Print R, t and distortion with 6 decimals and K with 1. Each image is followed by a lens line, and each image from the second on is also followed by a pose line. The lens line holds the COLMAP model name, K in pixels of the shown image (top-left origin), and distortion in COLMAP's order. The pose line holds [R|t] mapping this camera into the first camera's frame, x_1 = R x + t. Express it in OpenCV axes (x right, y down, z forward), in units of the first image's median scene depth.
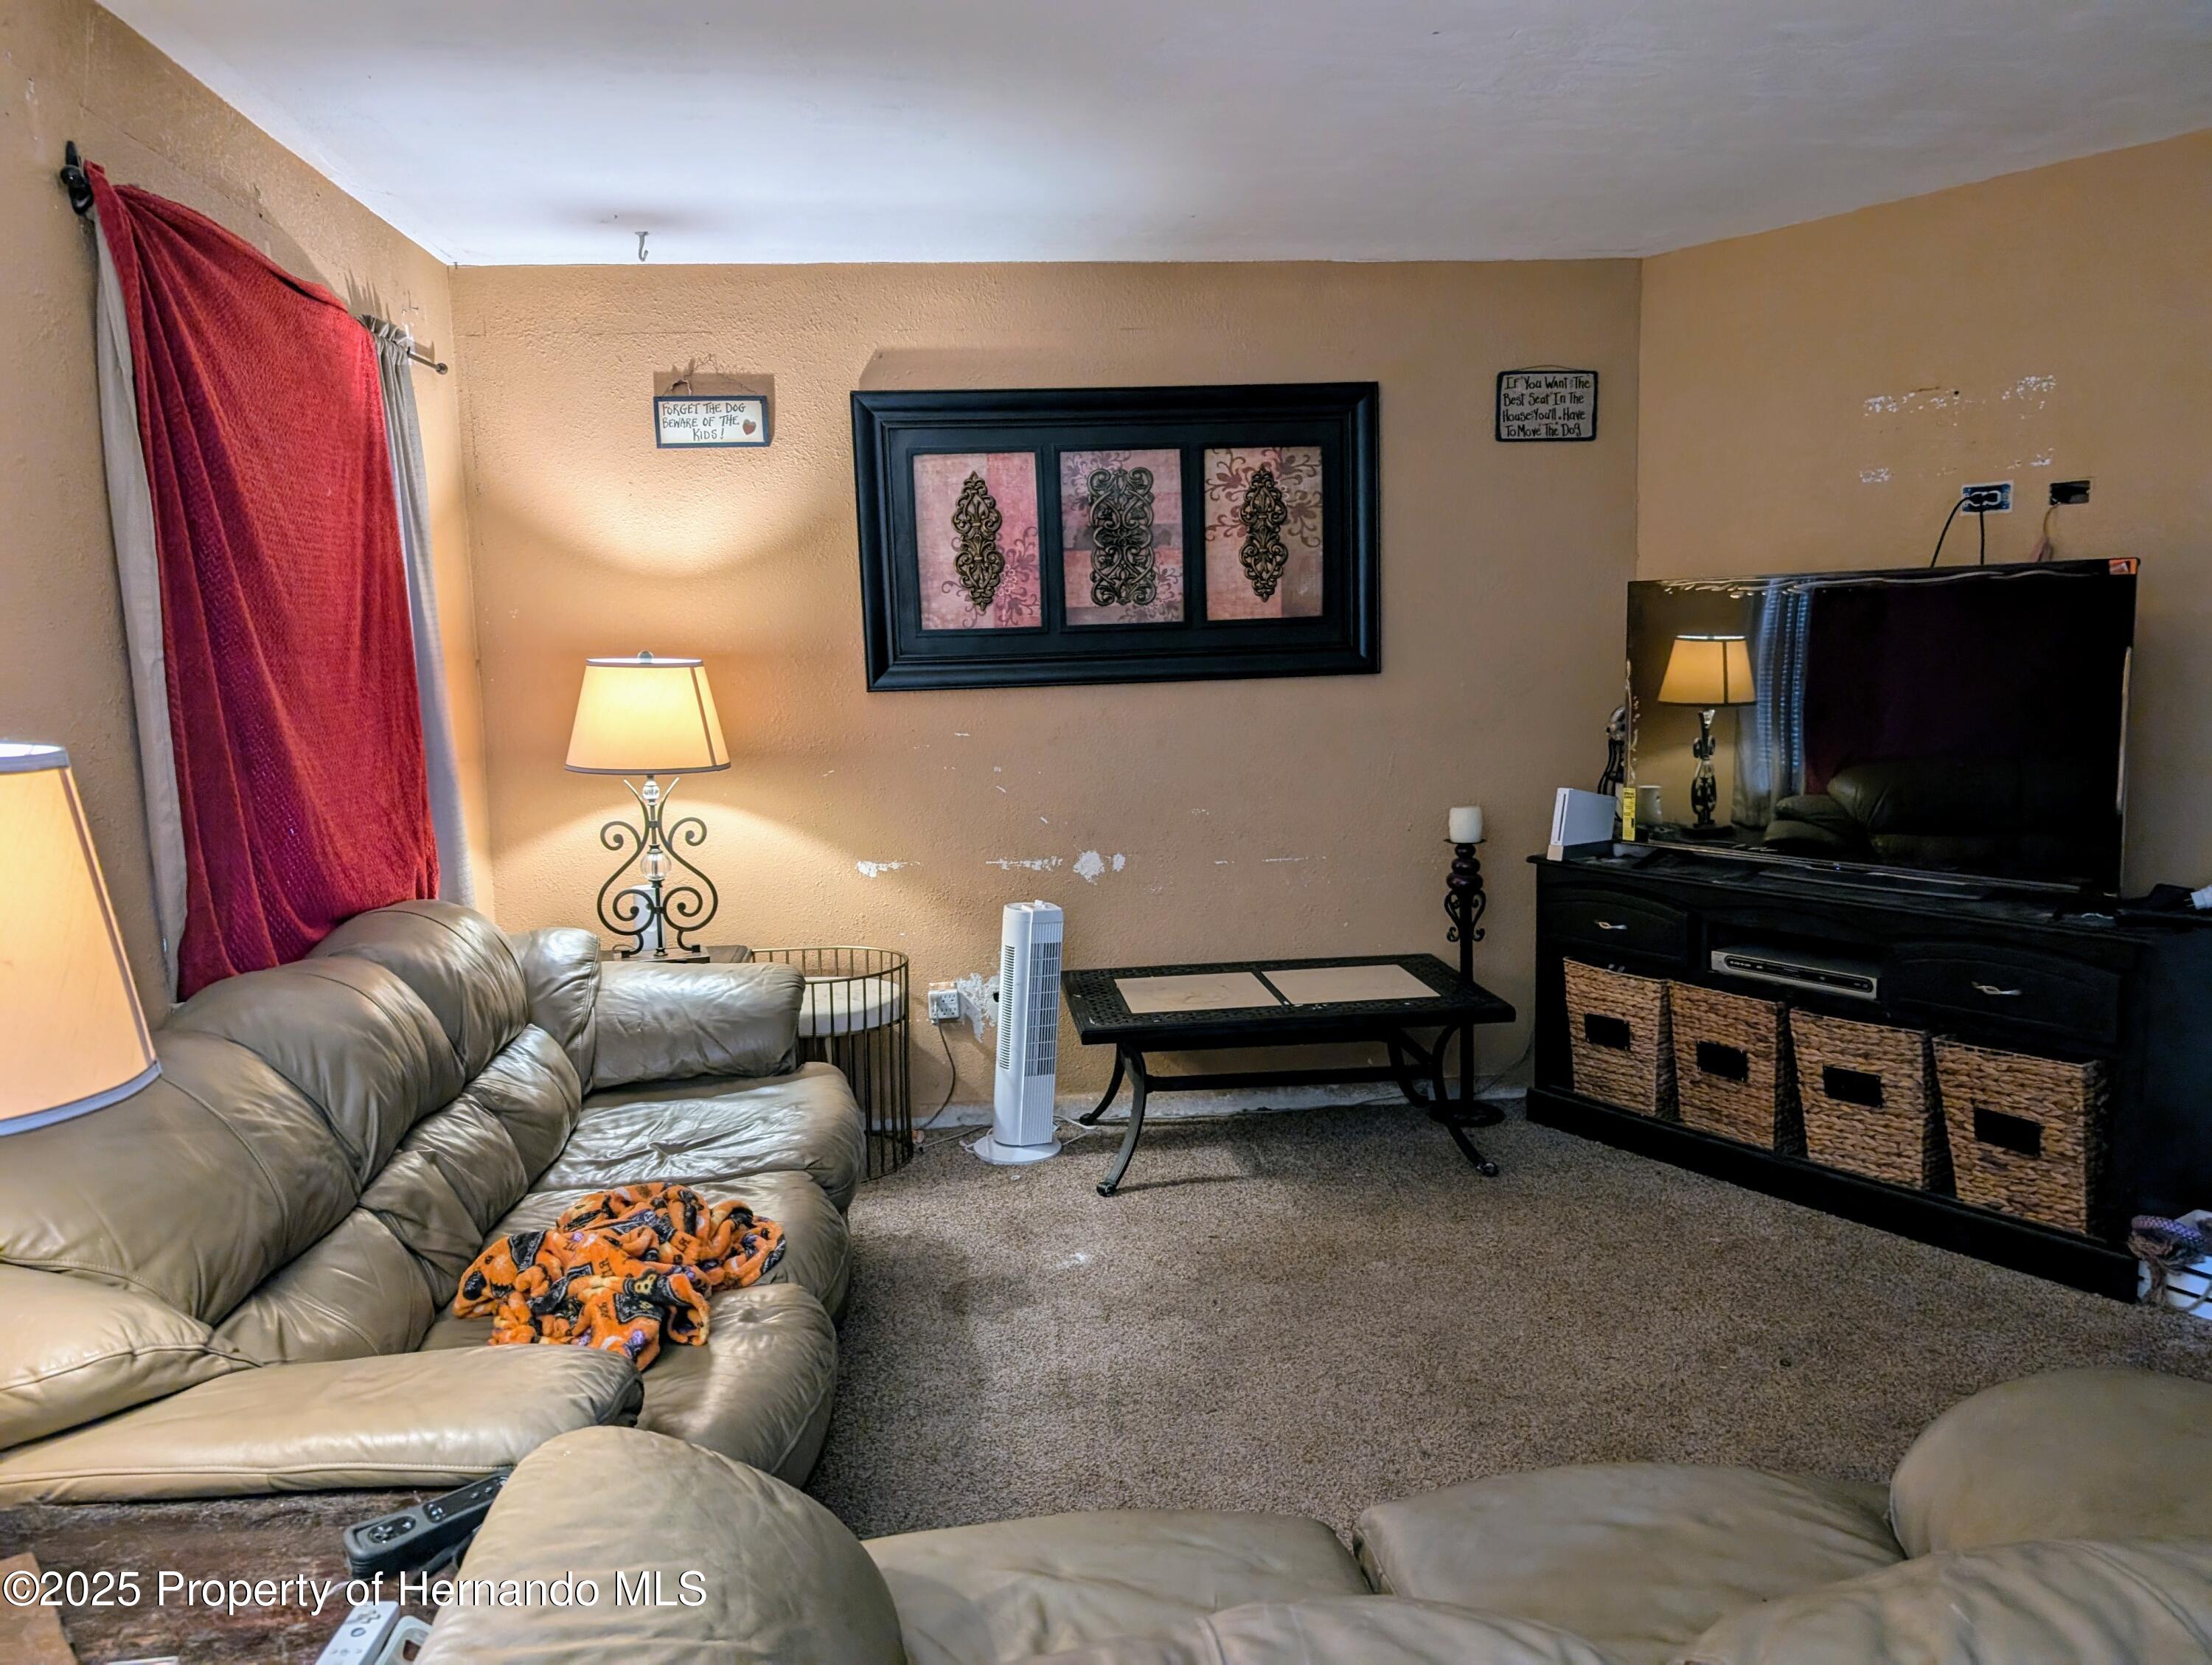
lens RADIAL K [[1596.9, 0, 1091.9], [0, 1596.9, 837.1], [0, 0, 1]] dist [0.018593, -0.021511]
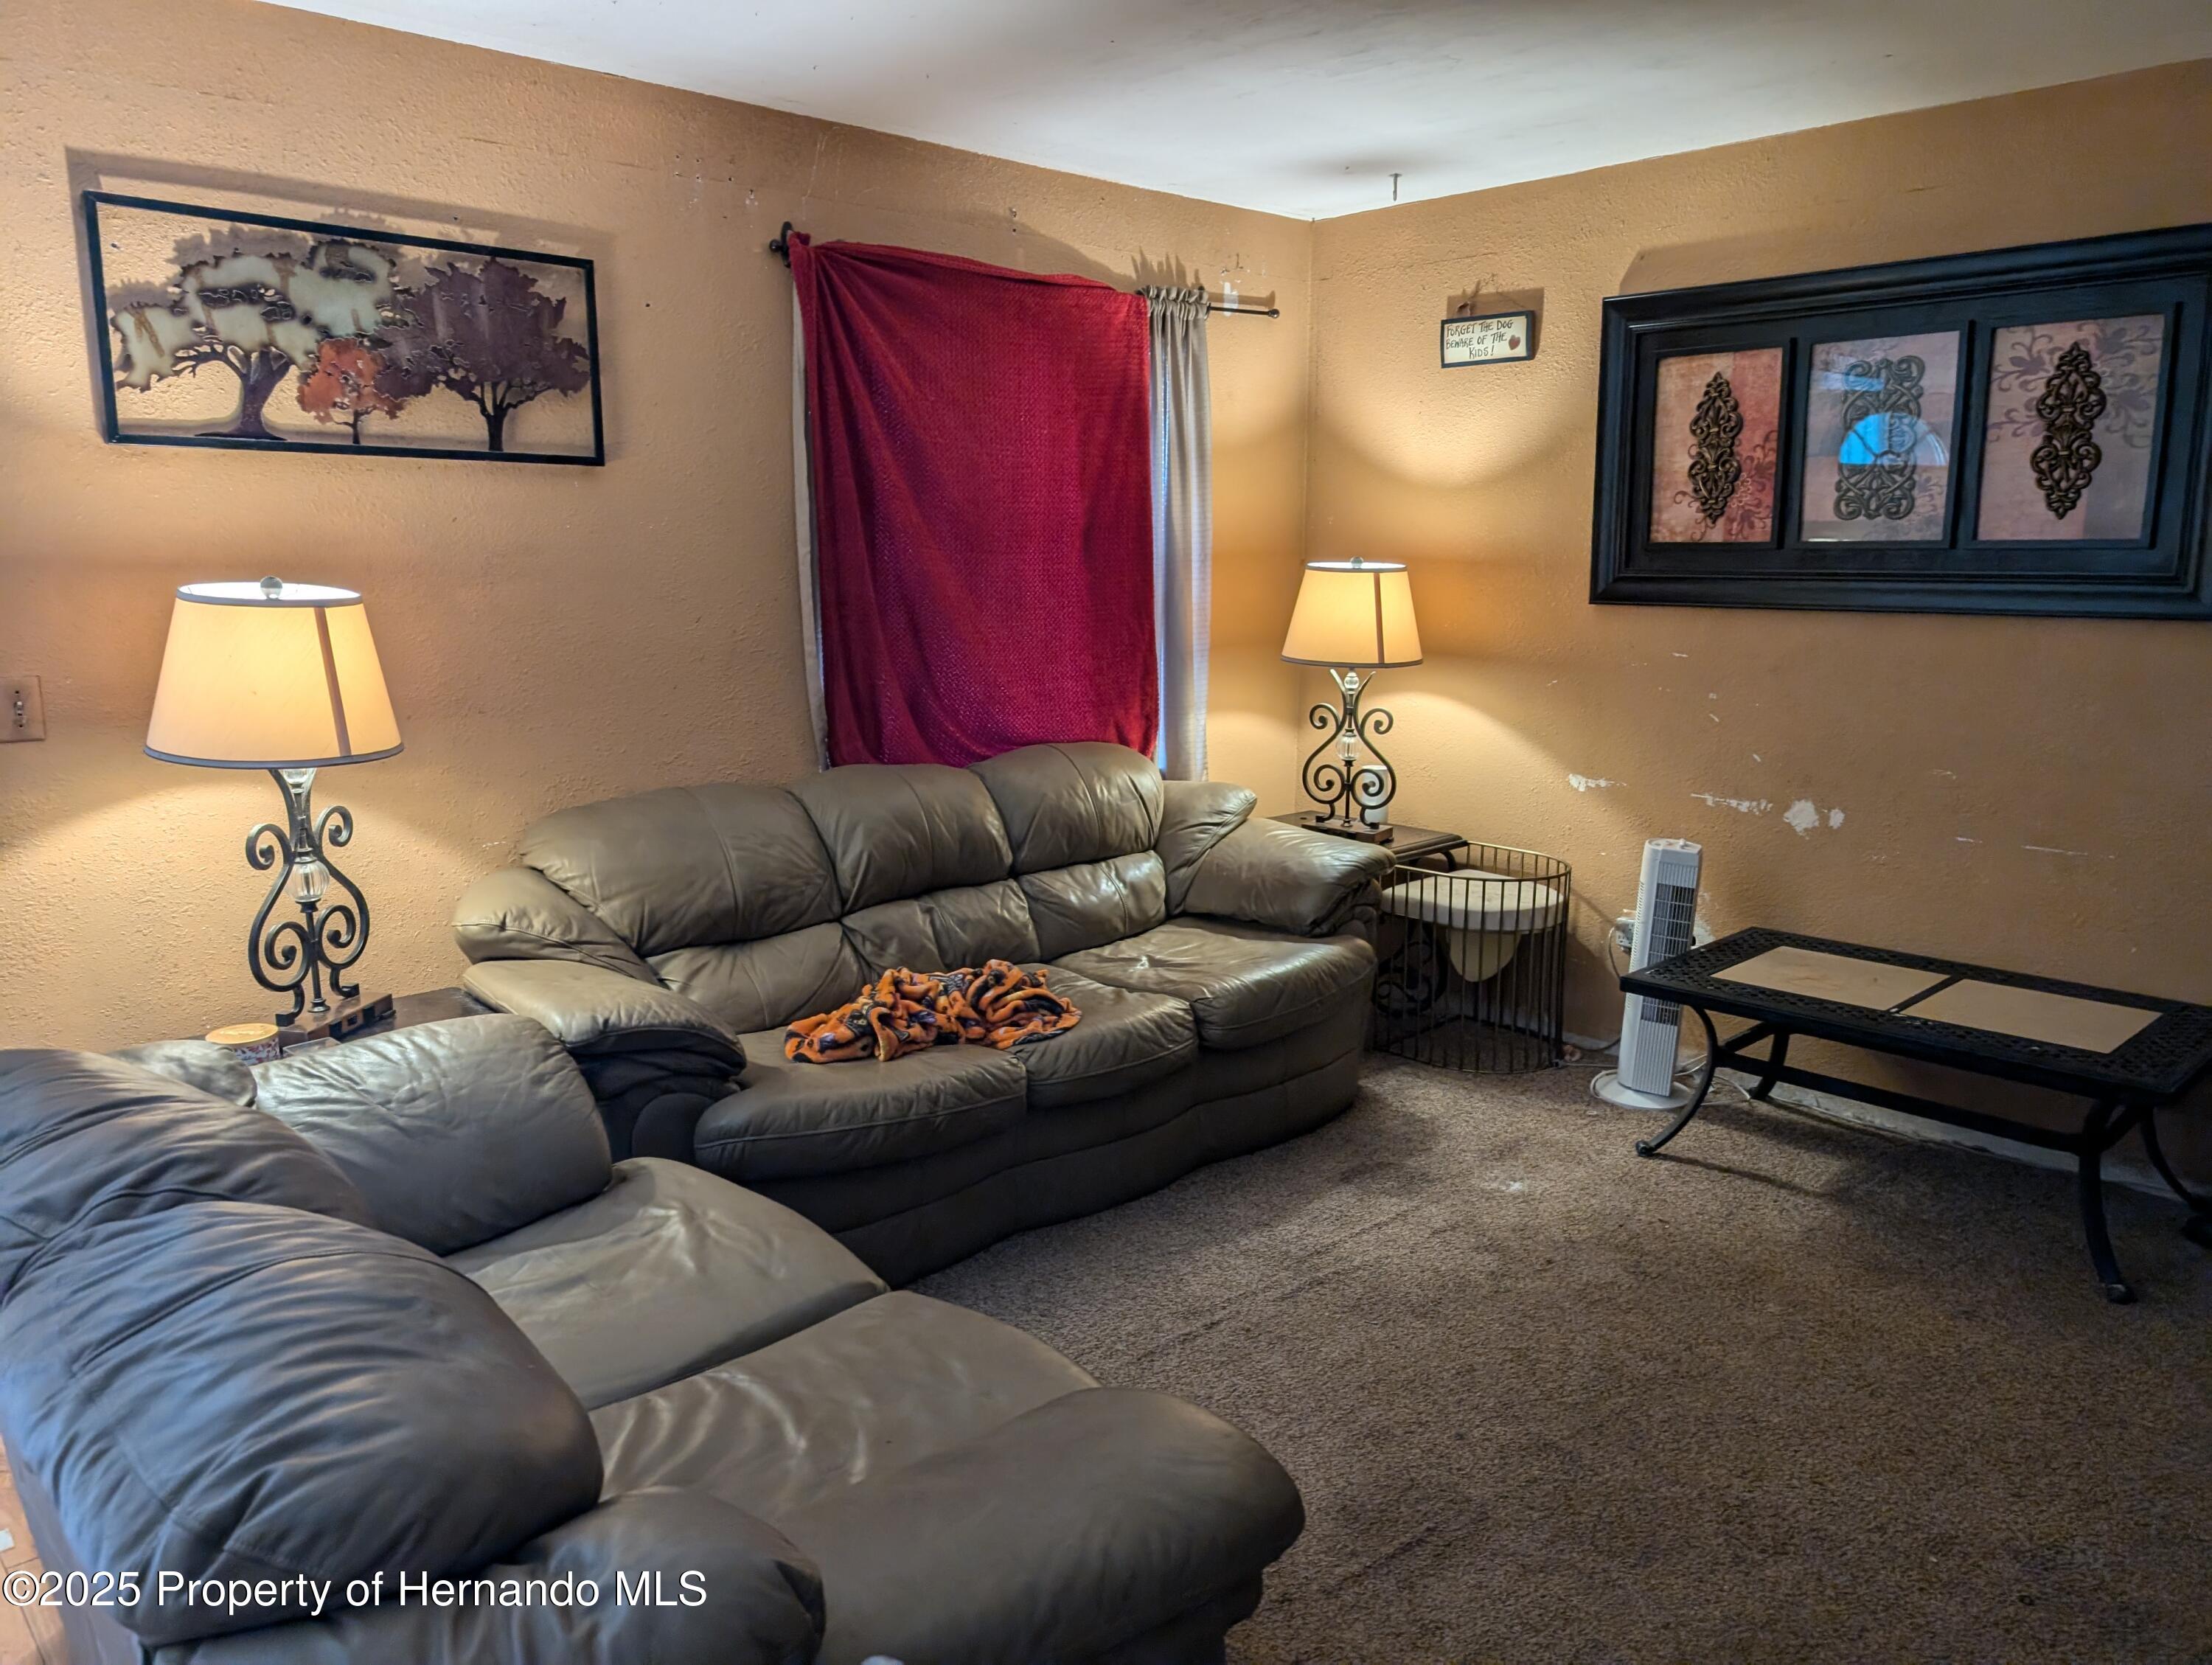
lens RADIAL K [[1593.0, 0, 1106.0], [0, 1593.0, 832.5], [0, 0, 1]] dist [0.000760, -0.044905]
pose [[0.600771, 0.166309, -0.781931, 0.523210], [-0.117750, 0.985862, 0.119214, -0.037098], [0.790702, 0.020452, 0.611859, 0.177683]]
